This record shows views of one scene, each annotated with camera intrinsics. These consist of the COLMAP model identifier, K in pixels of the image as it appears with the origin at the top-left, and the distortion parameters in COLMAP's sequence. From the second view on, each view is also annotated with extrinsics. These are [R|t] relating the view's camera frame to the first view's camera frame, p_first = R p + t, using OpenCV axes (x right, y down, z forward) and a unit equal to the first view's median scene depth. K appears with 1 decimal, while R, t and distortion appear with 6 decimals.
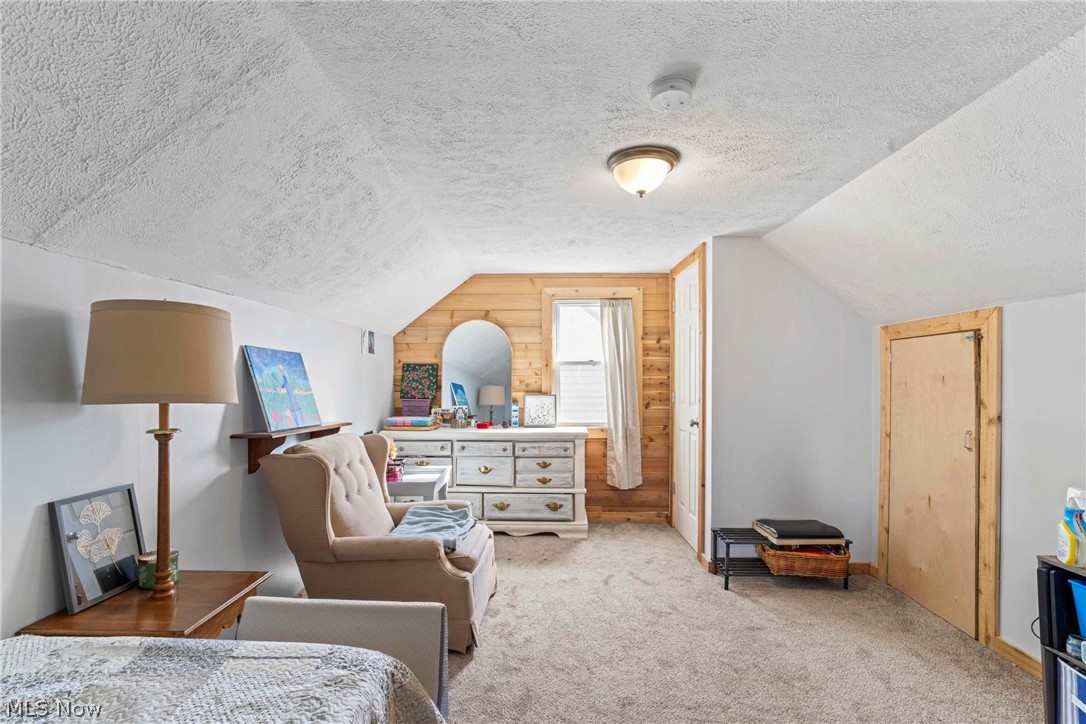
lens RADIAL K [[500.6, 0, 533.0], [0, 500.6, 386.5], [0, 0, 1]] dist [-0.003365, 0.003584]
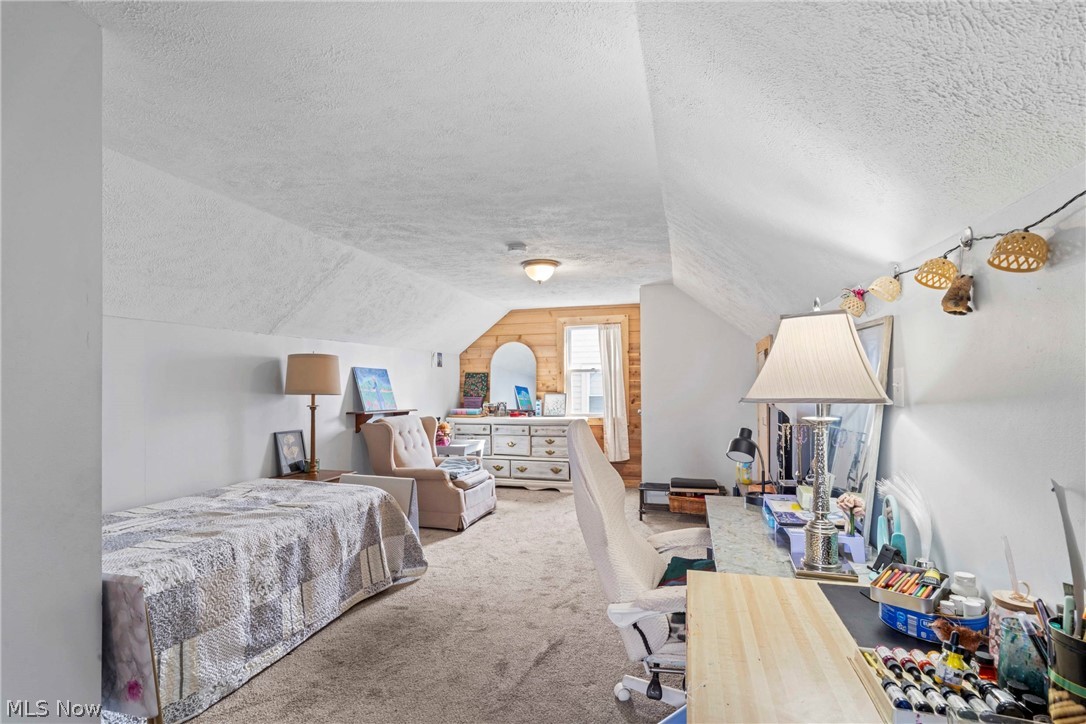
lens RADIAL K [[487.5, 0, 535.4], [0, 487.5, 385.2], [0, 0, 1]] dist [0.005754, -0.000154]
pose [[0.968949, -0.006905, -0.247164, 0.329479], [0.004784, 0.999946, -0.009184, 0.005613], [0.247214, 0.007717, 0.968930, -0.379417]]
